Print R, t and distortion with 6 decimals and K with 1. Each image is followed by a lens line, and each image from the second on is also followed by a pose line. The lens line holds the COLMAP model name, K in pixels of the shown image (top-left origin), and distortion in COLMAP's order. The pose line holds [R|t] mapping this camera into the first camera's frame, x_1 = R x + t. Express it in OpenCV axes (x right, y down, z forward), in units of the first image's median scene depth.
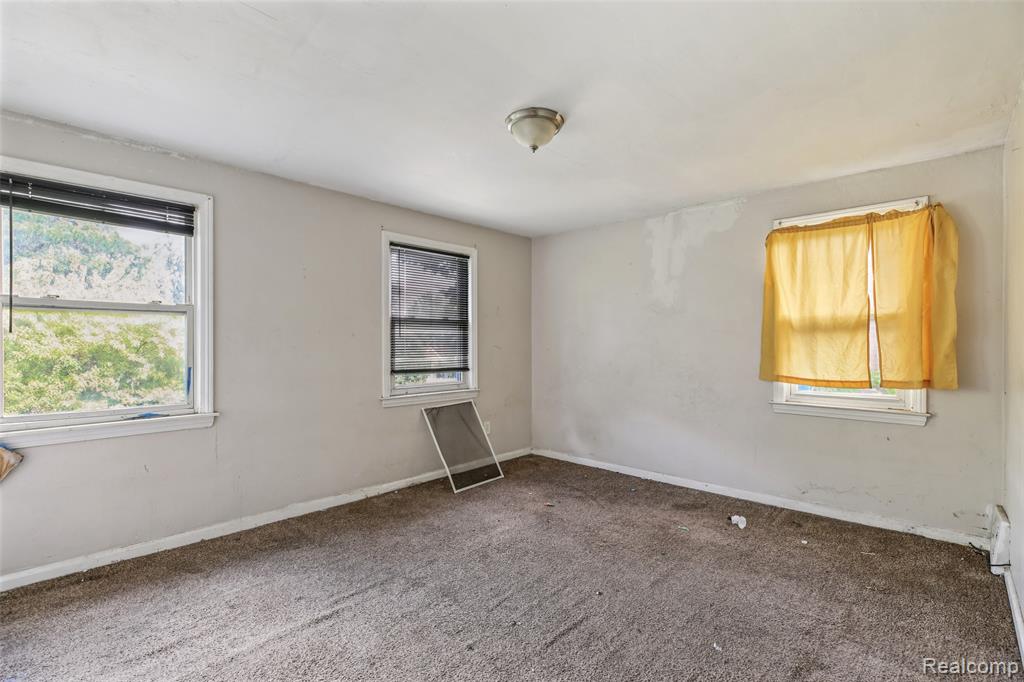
lens RADIAL K [[462.6, 0, 509.9], [0, 462.6, 344.4], [0, 0, 1]] dist [-0.001956, -0.000318]
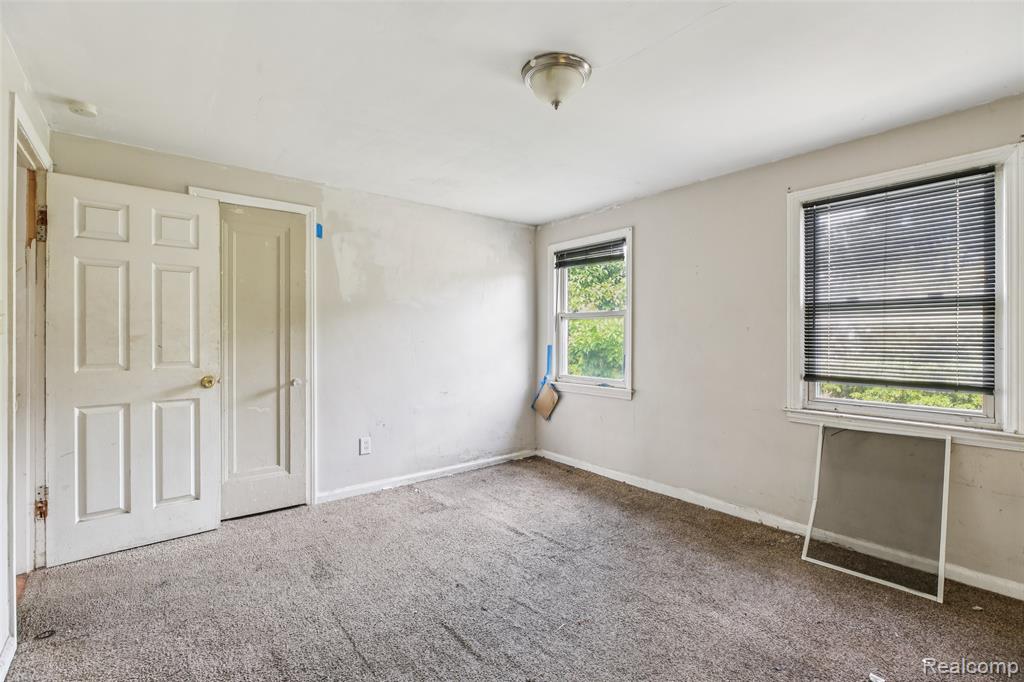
lens RADIAL K [[417.9, 0, 476.1], [0, 417.9, 335.5], [0, 0, 1]] dist [0.000726, 0.000065]
pose [[-0.112892, -0.002472, -0.993604, 0.527035], [-0.005607, 0.999983, -0.001851, -0.002975], [0.993591, 0.005362, -0.112904, 0.607388]]
